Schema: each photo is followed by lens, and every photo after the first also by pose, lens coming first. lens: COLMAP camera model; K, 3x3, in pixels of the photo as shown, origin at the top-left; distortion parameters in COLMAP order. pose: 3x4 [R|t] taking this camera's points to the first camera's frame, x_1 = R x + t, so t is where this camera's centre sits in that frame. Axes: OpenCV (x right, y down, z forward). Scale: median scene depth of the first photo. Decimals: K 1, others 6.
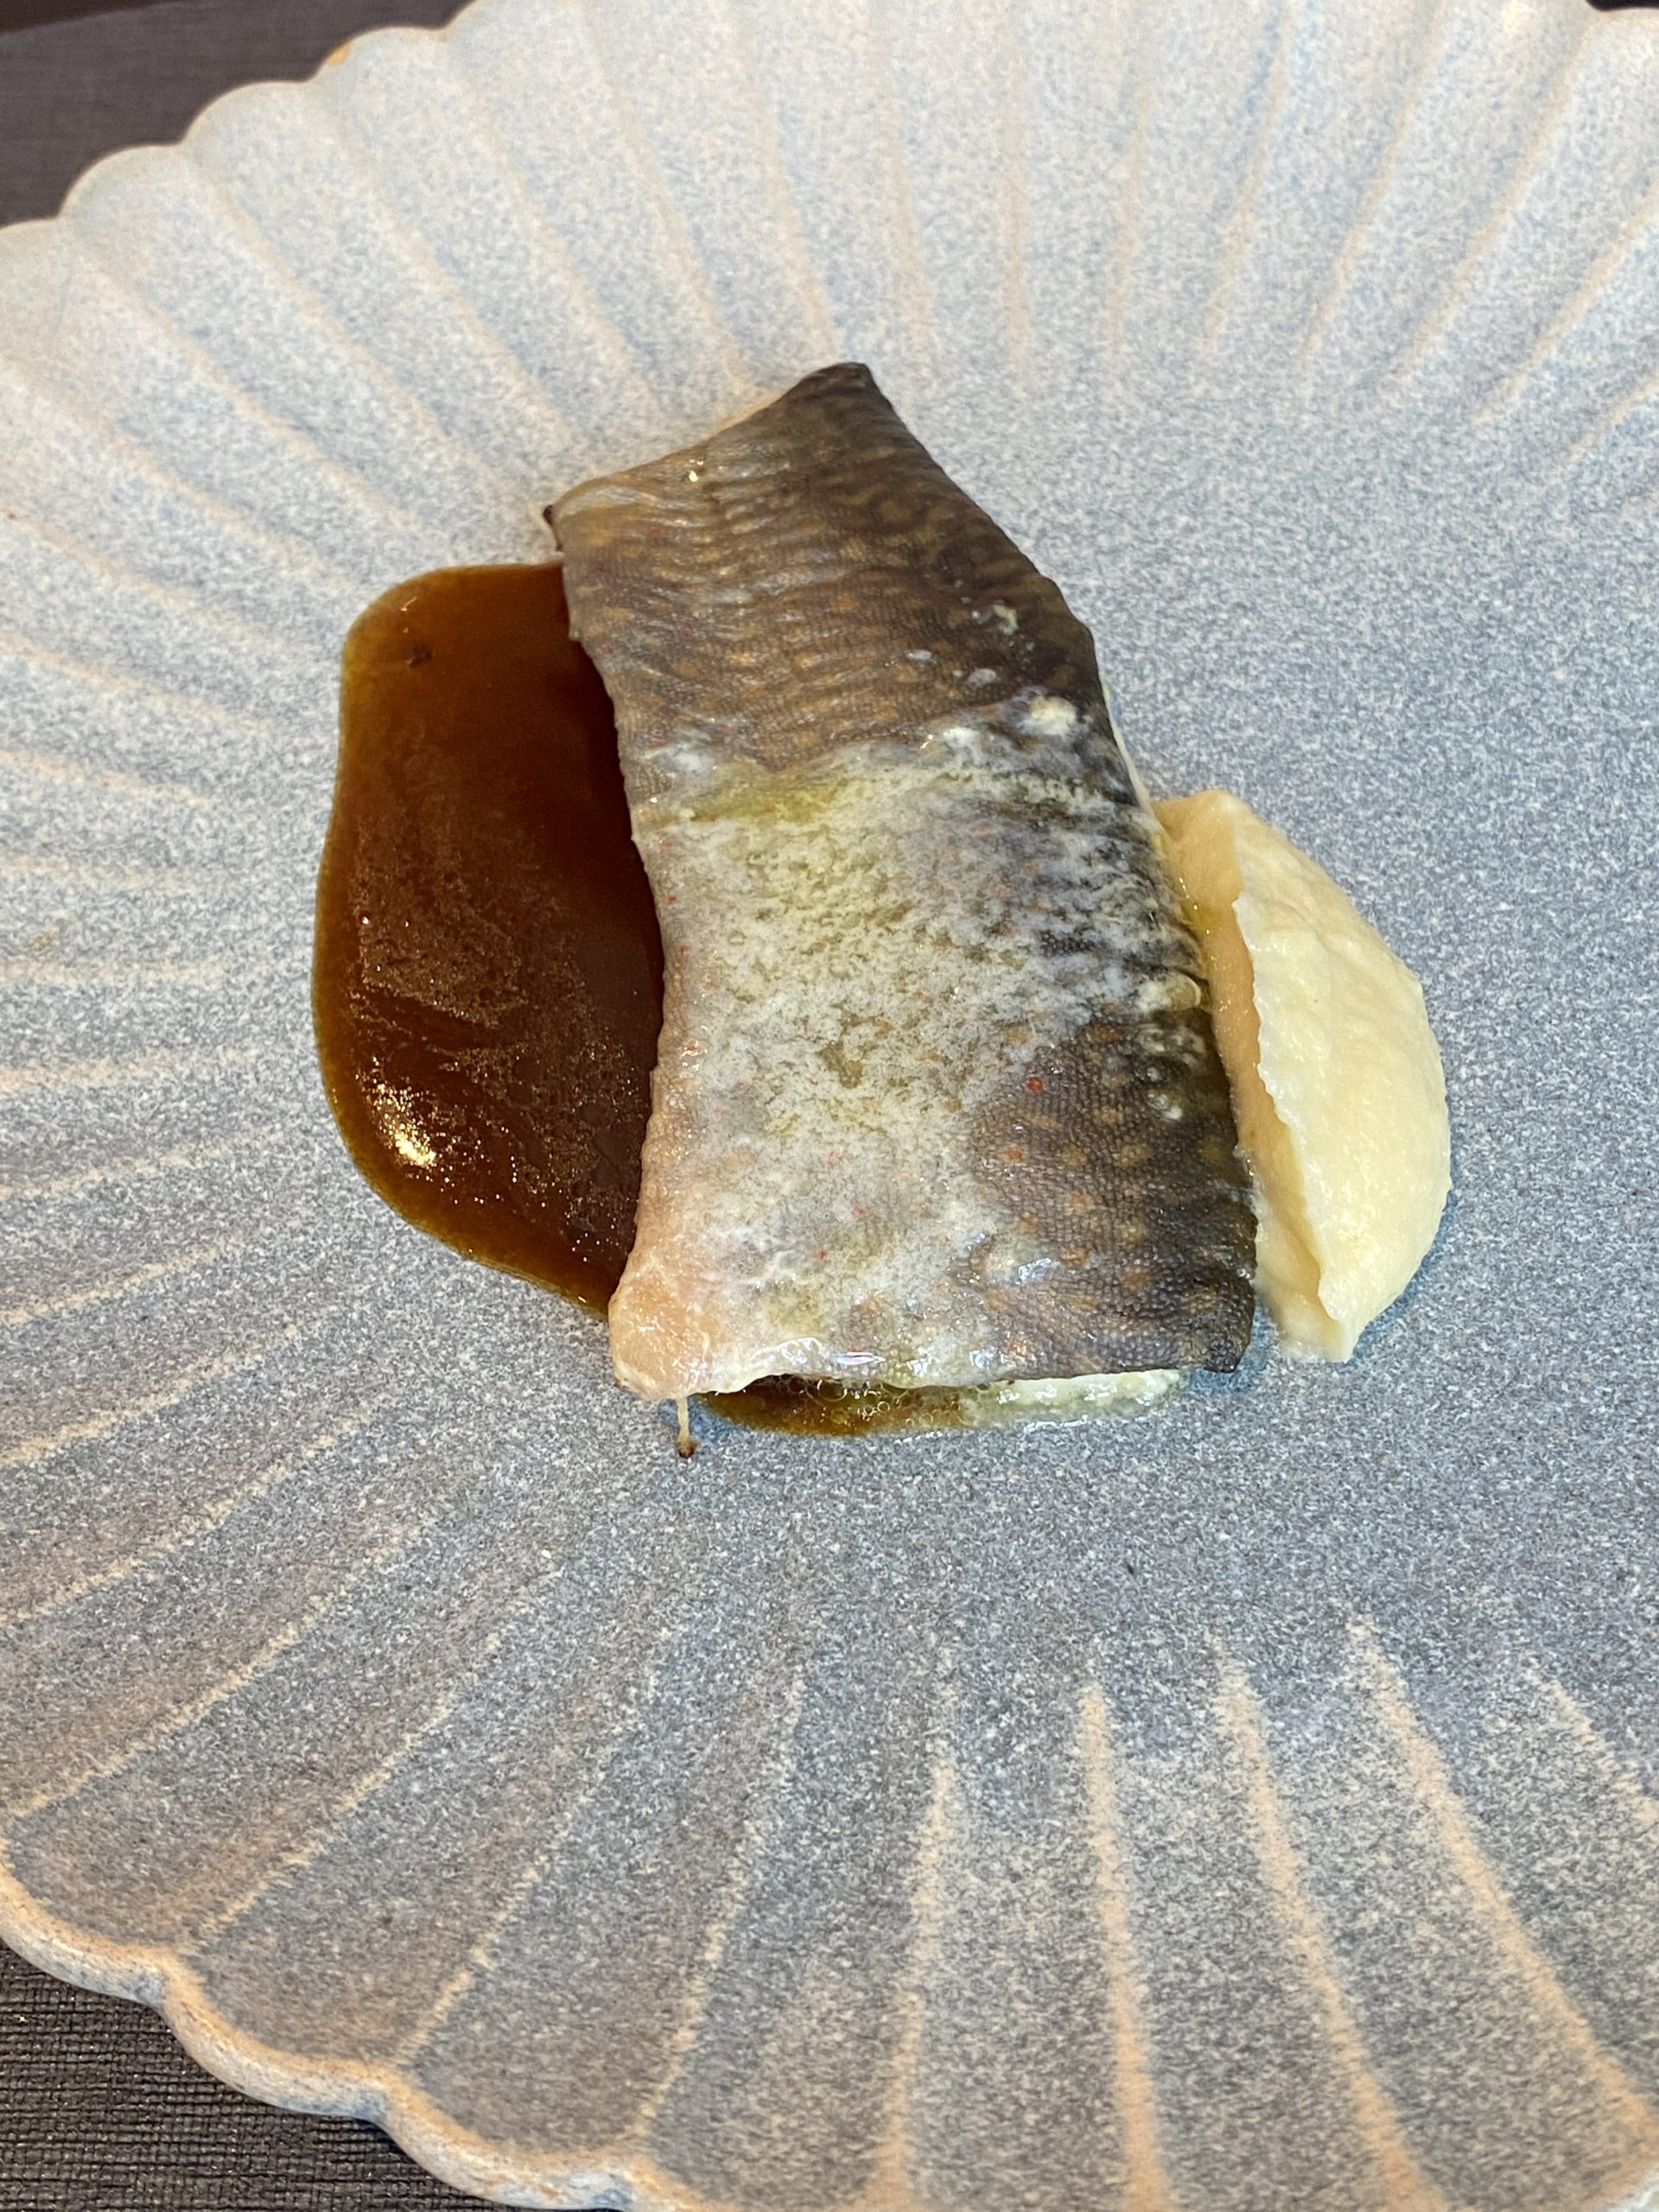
lens RADIAL K [[2807.8, 0, 829.6], [0, 2807.8, 1105.2], [0, 0, 1]] dist [0.016633, 0.000000]
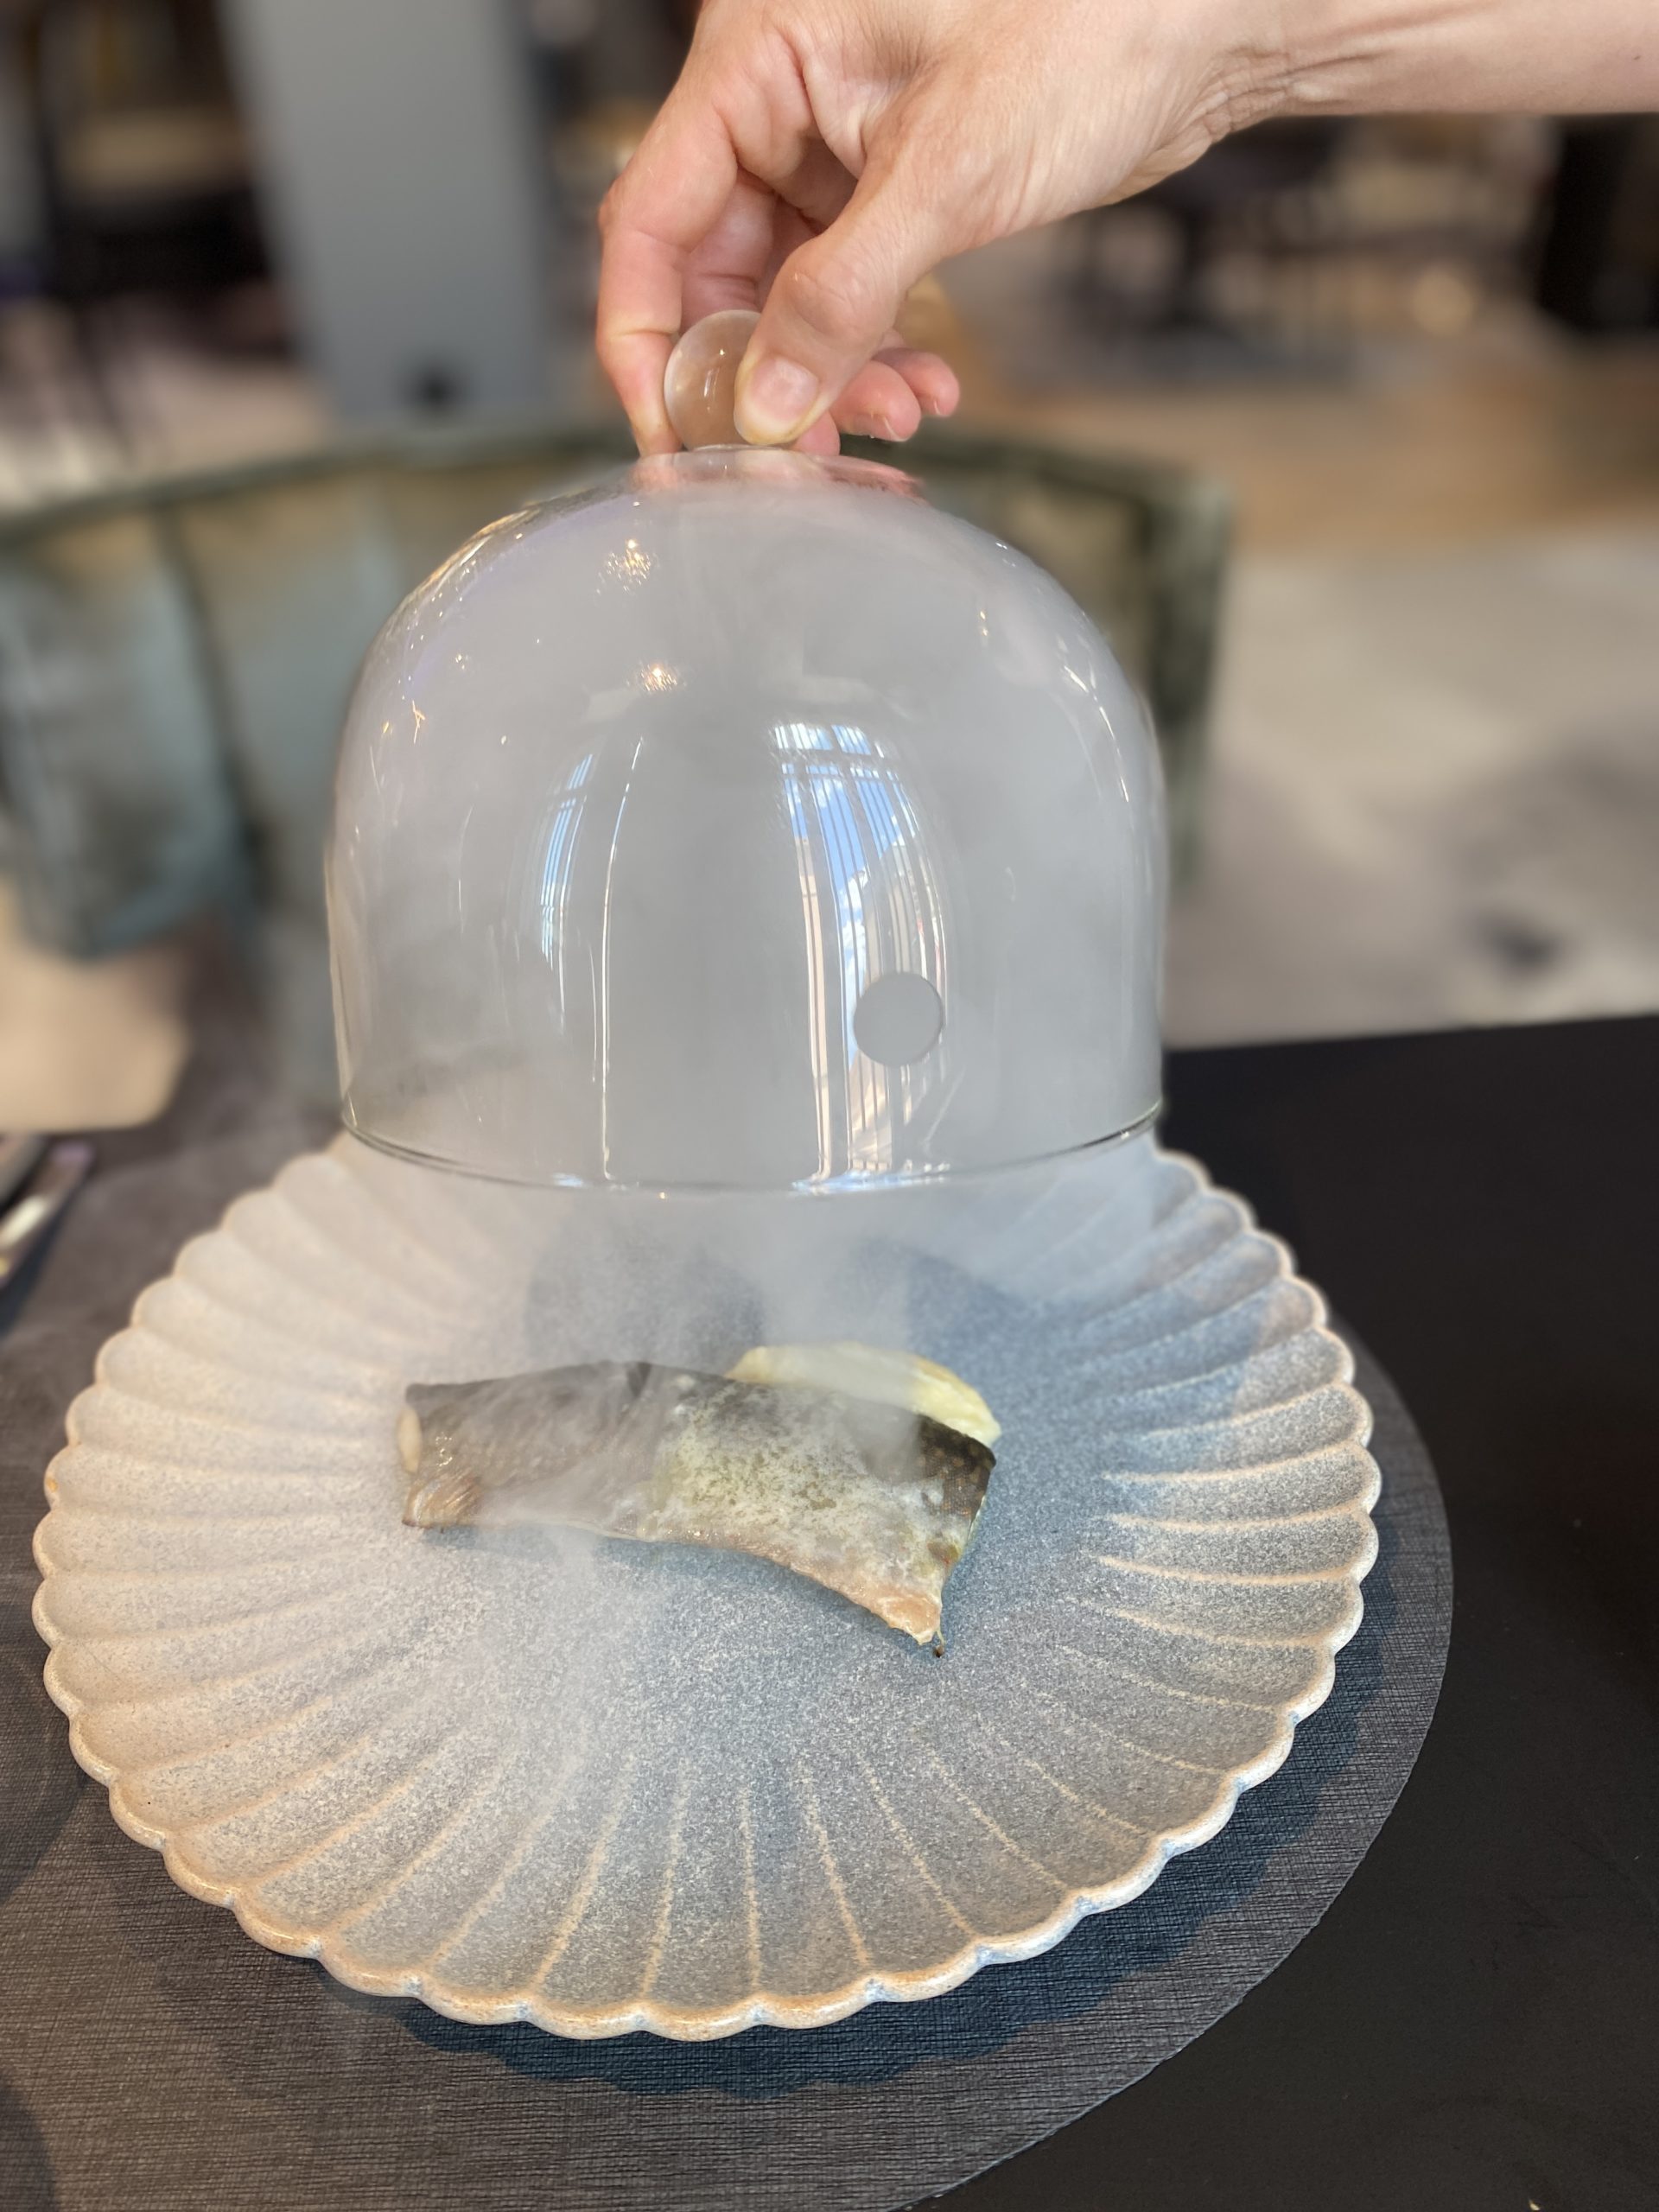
lens RADIAL K [[1684.1, 0, 829.8], [0, 1684.1, 1104.2], [0, 0, 1]] dist [-0.065804, -0.004346]
pose [[0.416060, -0.538089, 0.733045, -0.802504], [0.758151, 0.650376, 0.047096, -0.280706], [-0.502096, 0.536164, 0.678548, -0.090408]]
